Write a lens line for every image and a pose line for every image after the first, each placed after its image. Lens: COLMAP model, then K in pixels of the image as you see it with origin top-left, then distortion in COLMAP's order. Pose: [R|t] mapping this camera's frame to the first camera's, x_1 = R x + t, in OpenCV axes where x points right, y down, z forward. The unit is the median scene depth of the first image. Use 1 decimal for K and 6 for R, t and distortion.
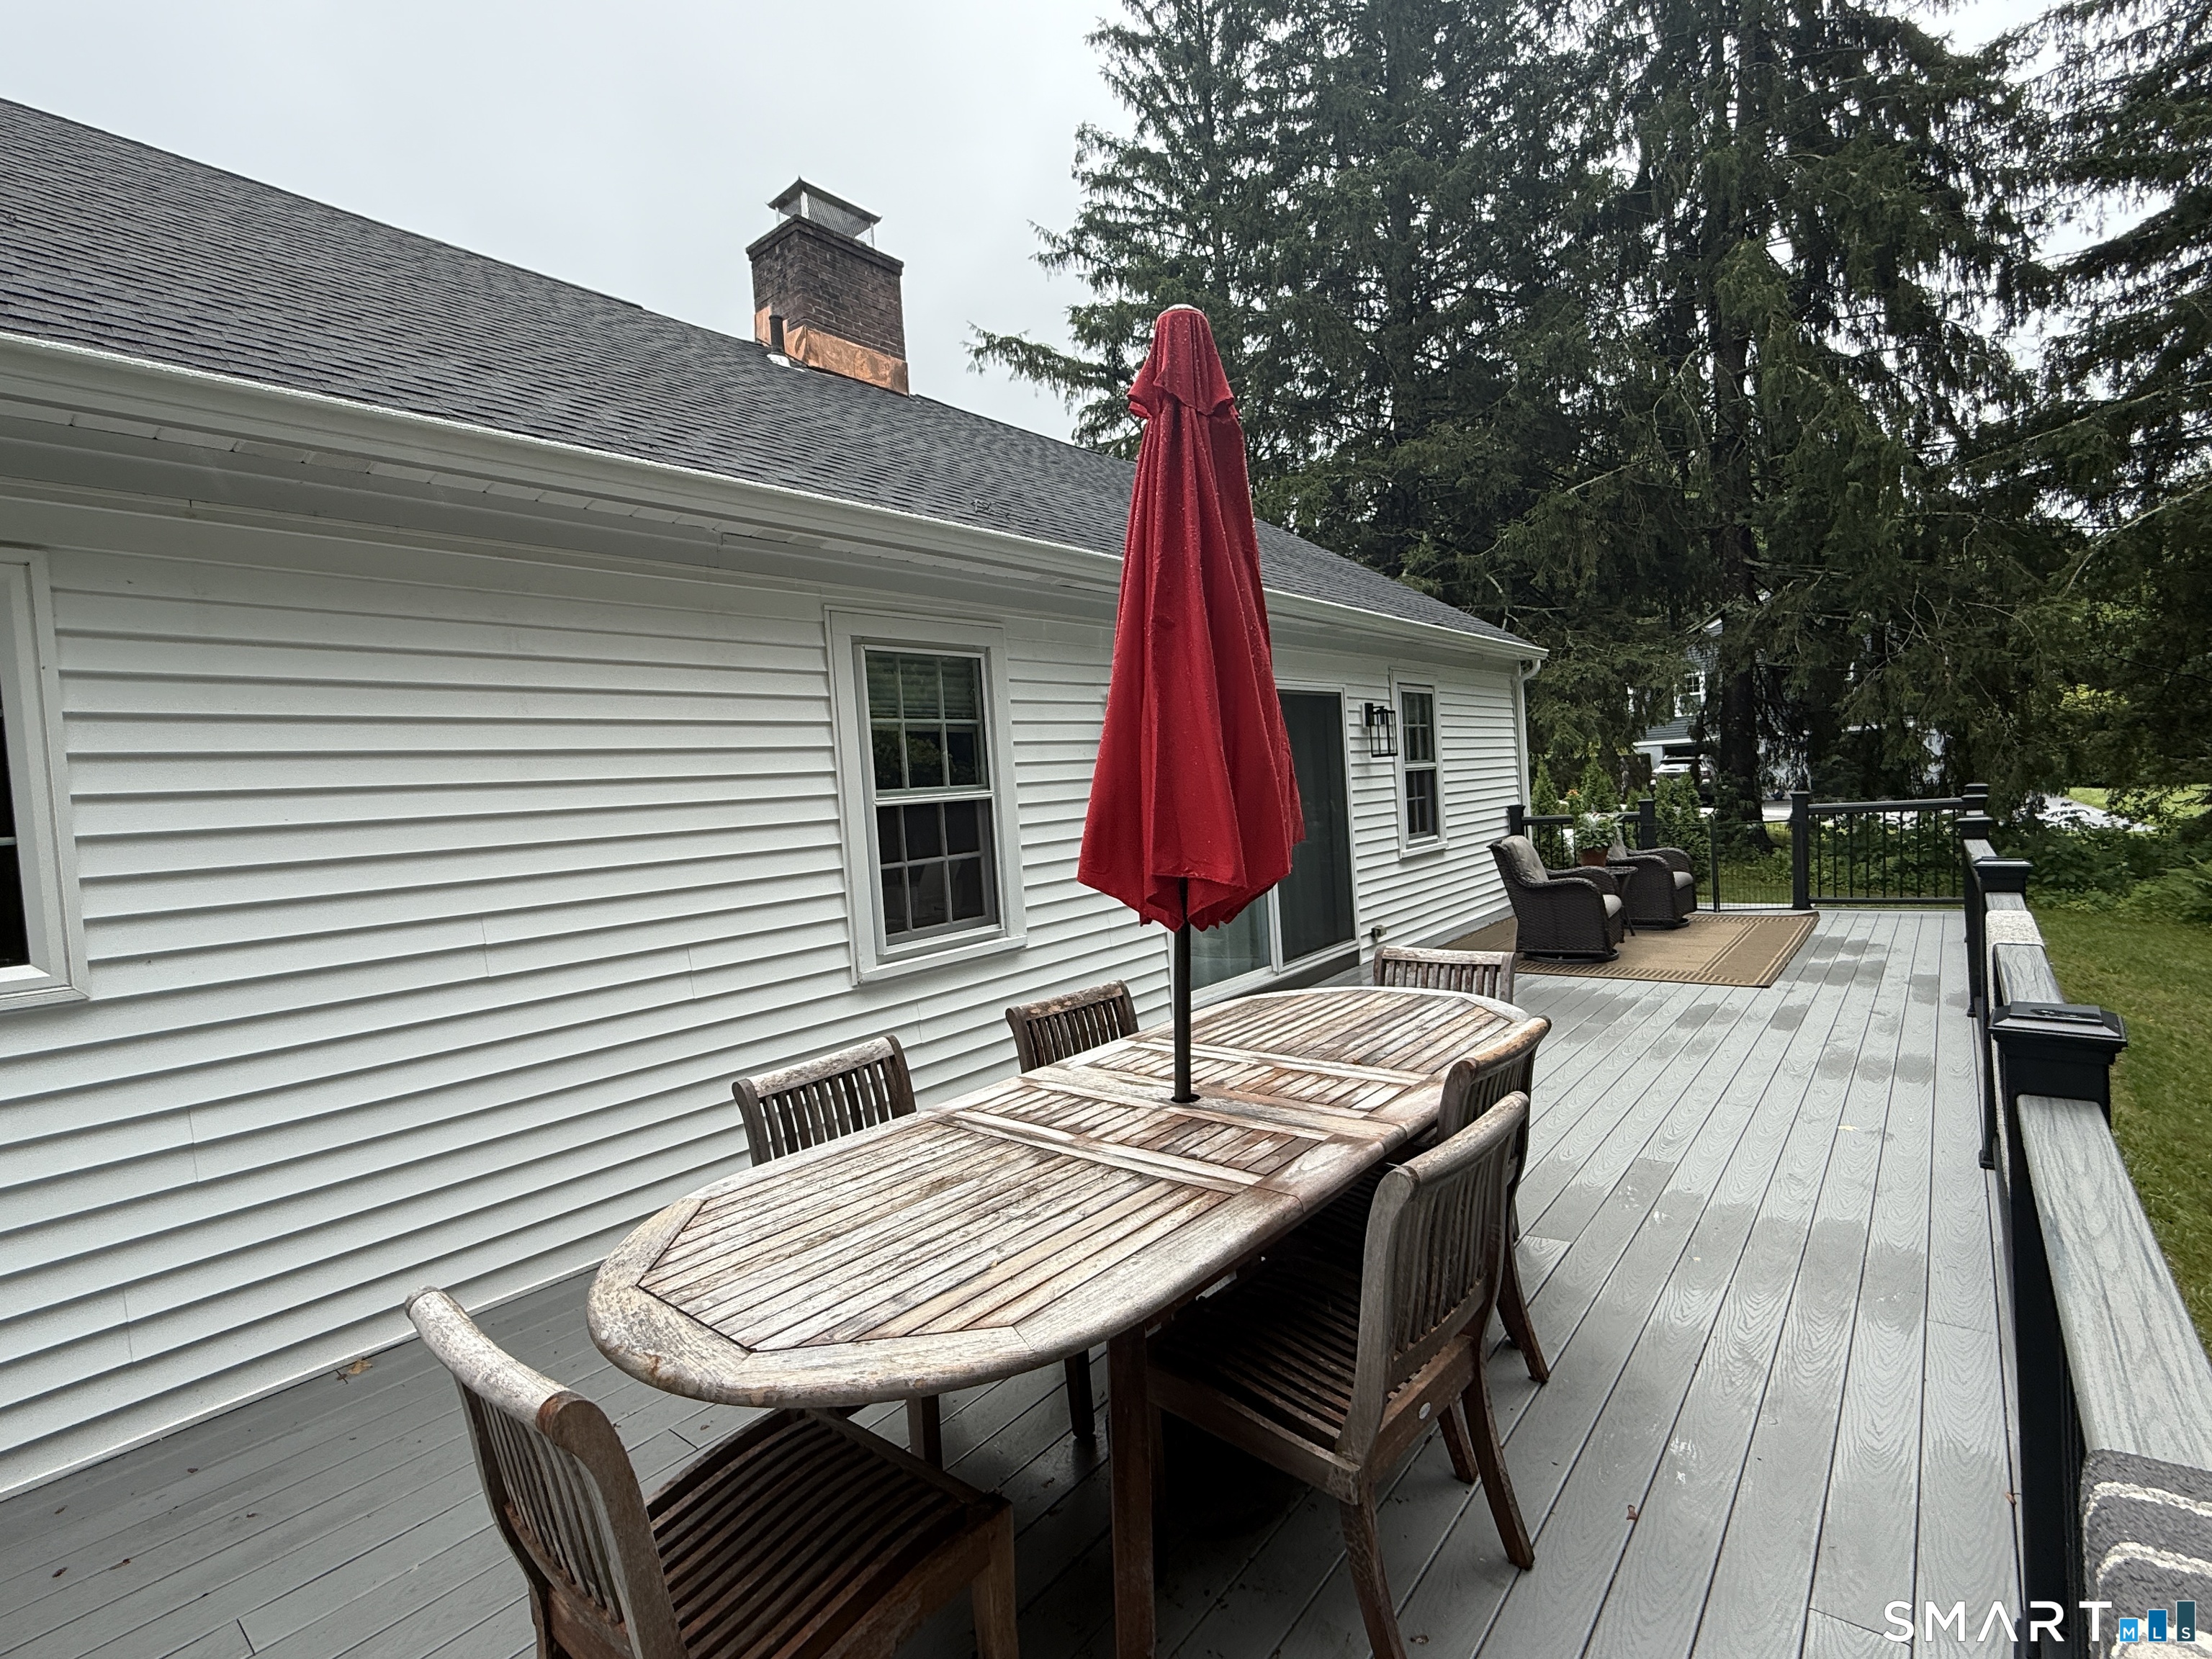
lens RADIAL K [[1031.8, 0, 1102.6], [0, 1031.8, 825.1], [0, 0, 1]] dist [-0.002783, 0.000856]
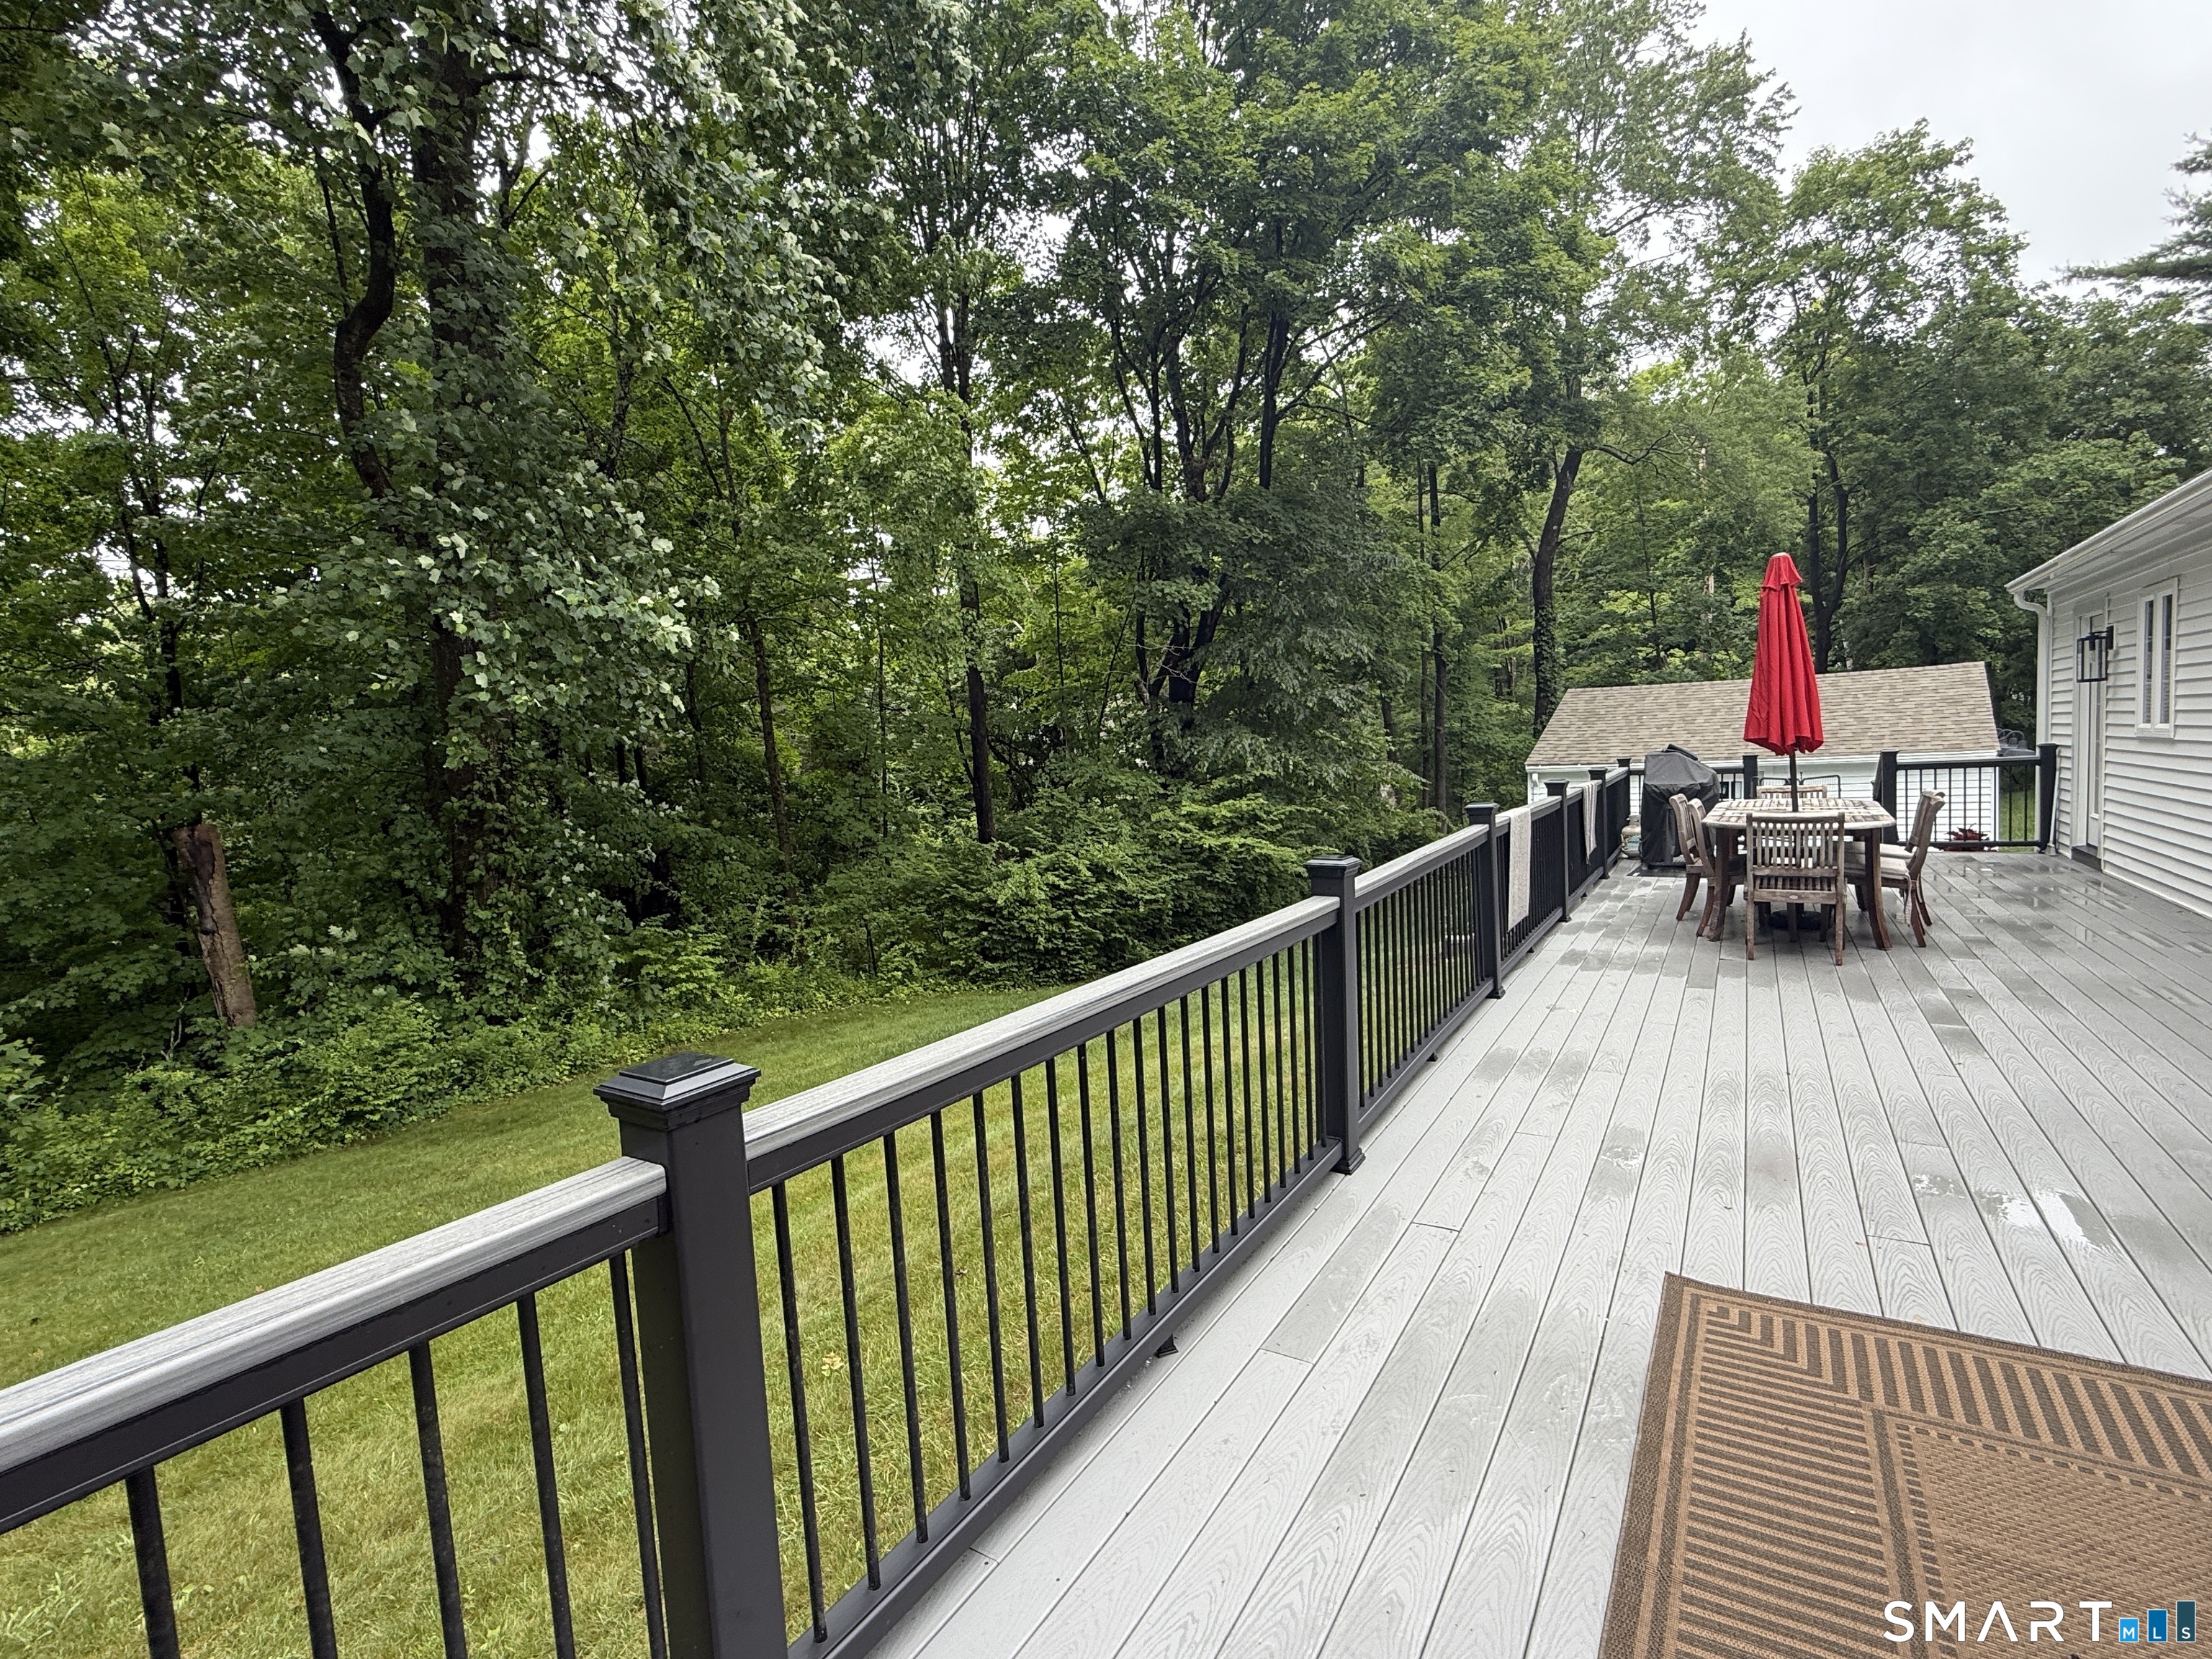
lens RADIAL K [[1031.8, 0, 1102.6], [0, 1031.8, 825.1], [0, 0, 1]] dist [-0.002783, 0.000856]
pose [[-0.983539, 0.136646, -0.118230, 1.172079], [0.123723, 0.986143, 0.110519, -0.133550], [0.131693, 0.094072, -0.986817, 1.788089]]
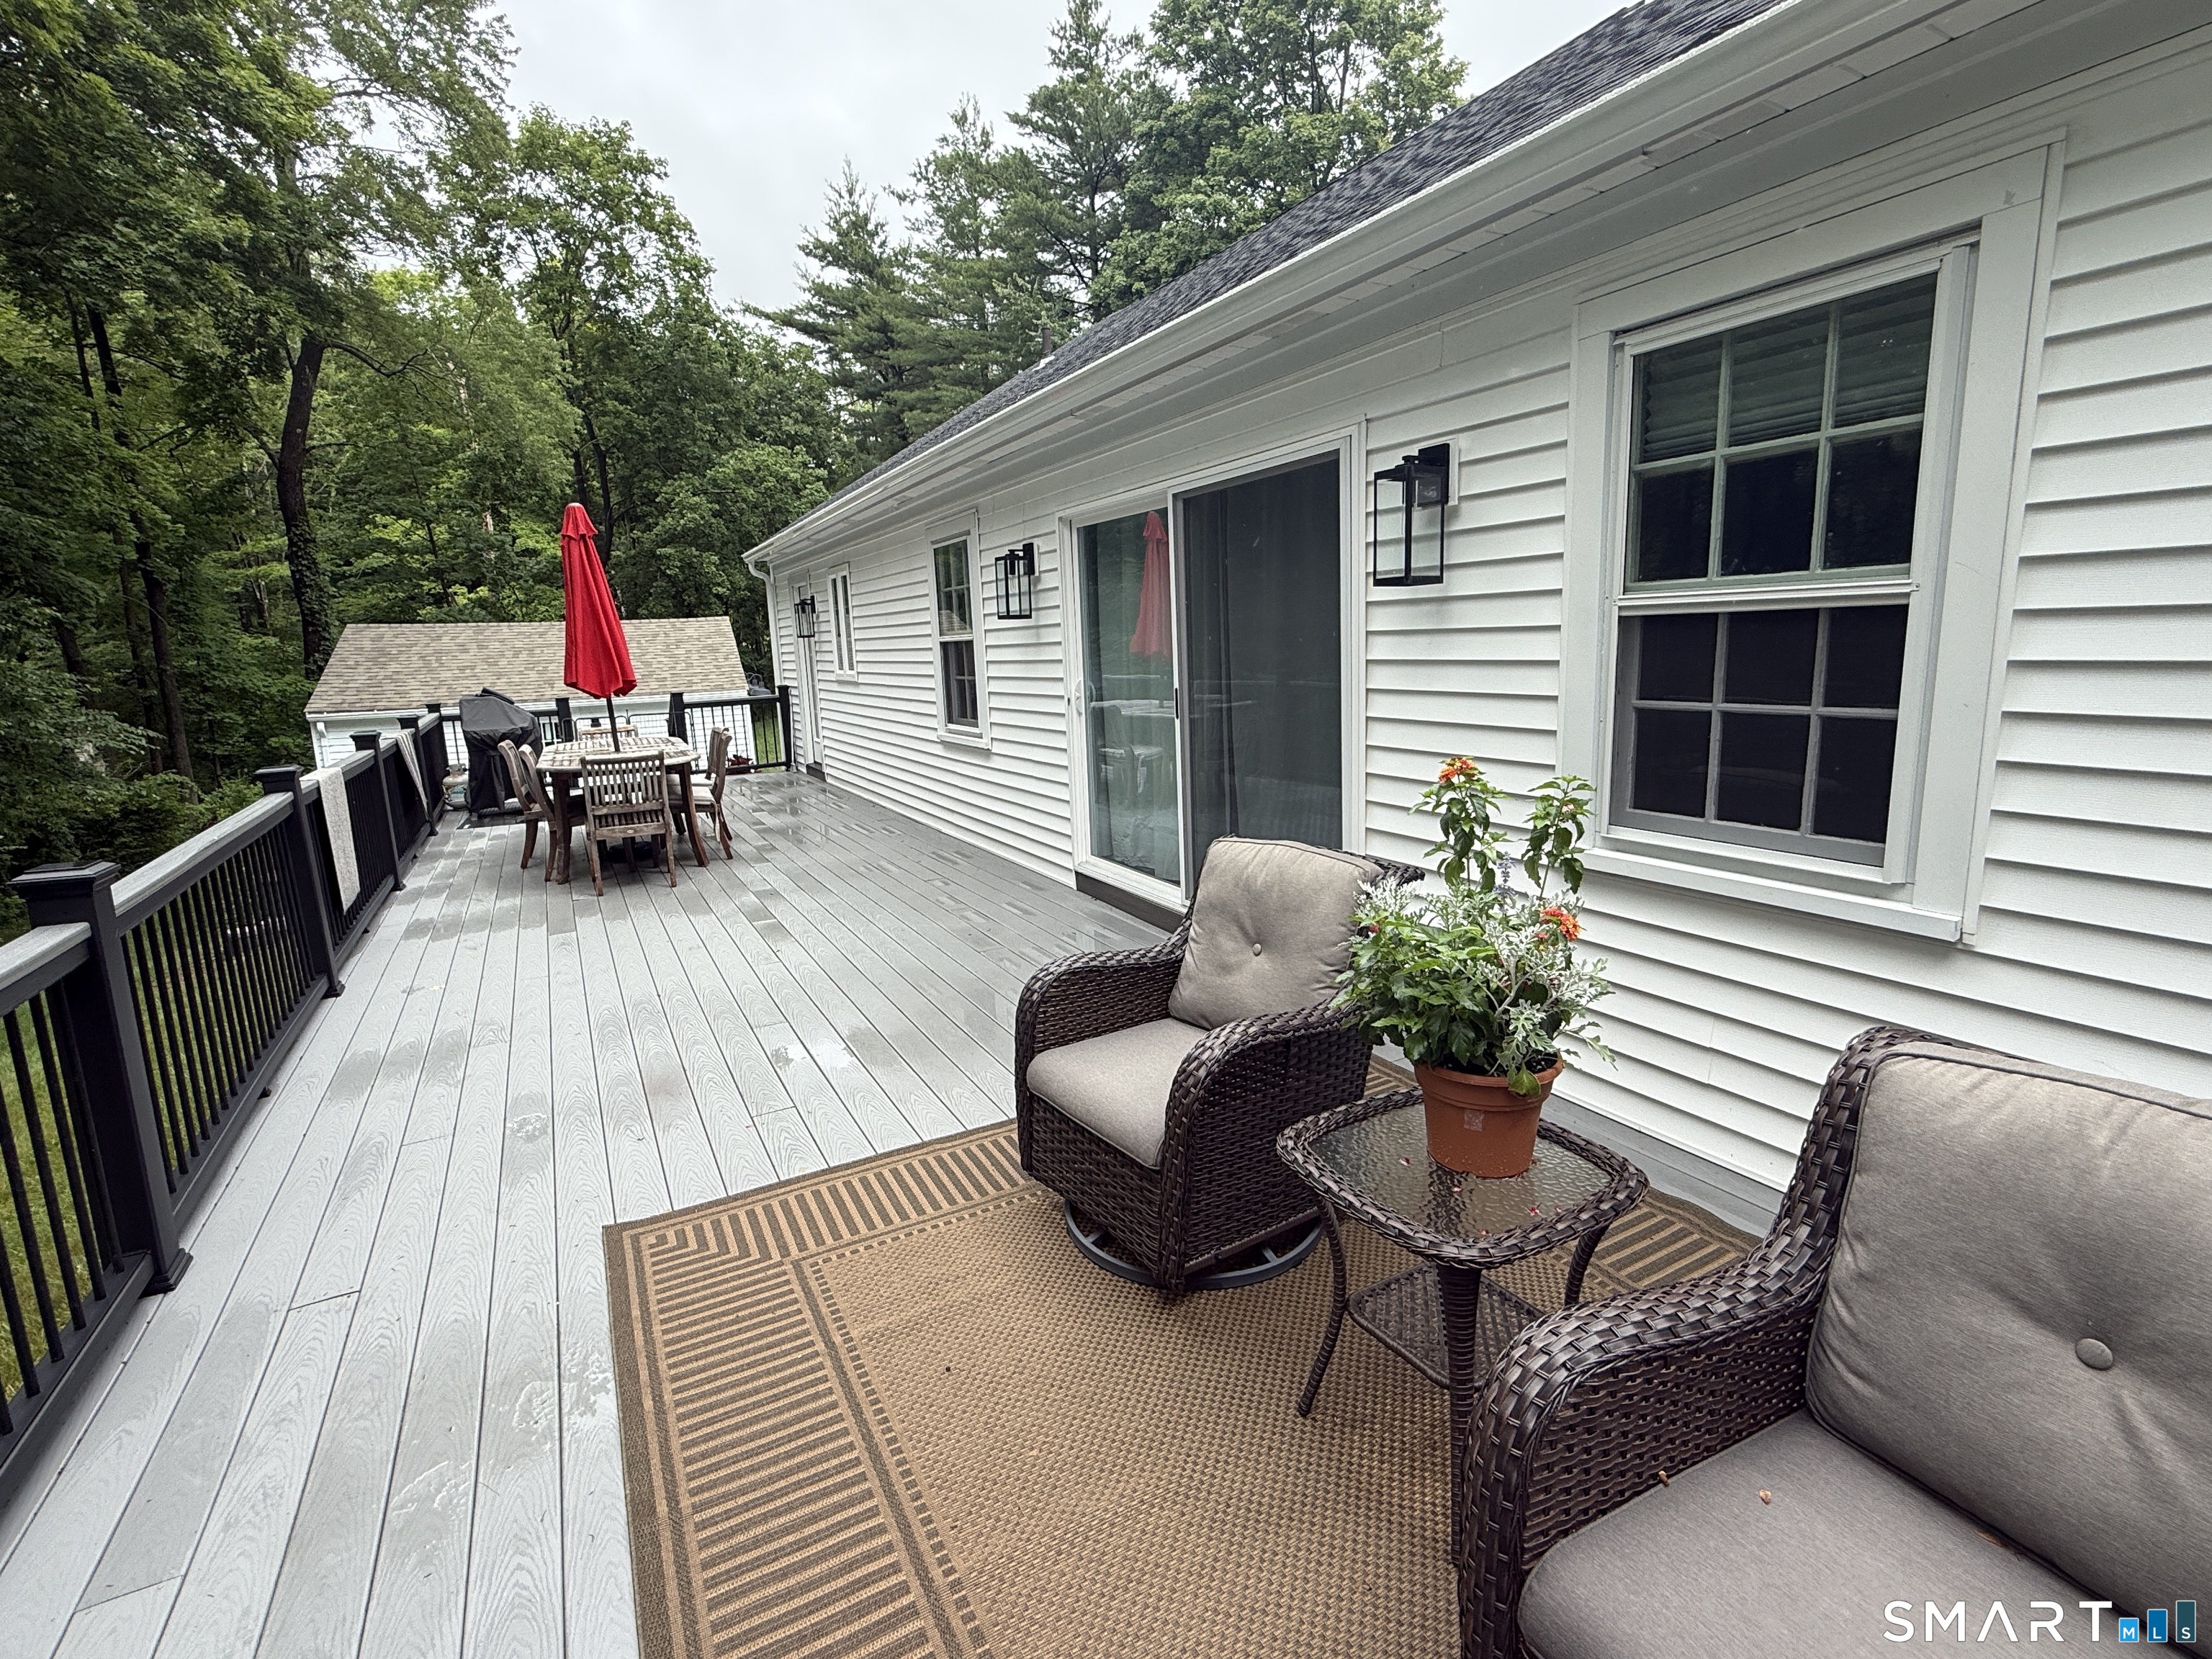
lens RADIAL K [[1031.8, 0, 1102.6], [0, 1031.8, 825.1], [0, 0, 1]] dist [-0.002783, 0.000856]
pose [[-0.375462, 0.253707, -0.891438, 1.180330], [0.037197, 0.965155, 0.259021, -0.140066], [0.926091, 0.064093, -0.371816, 1.745663]]
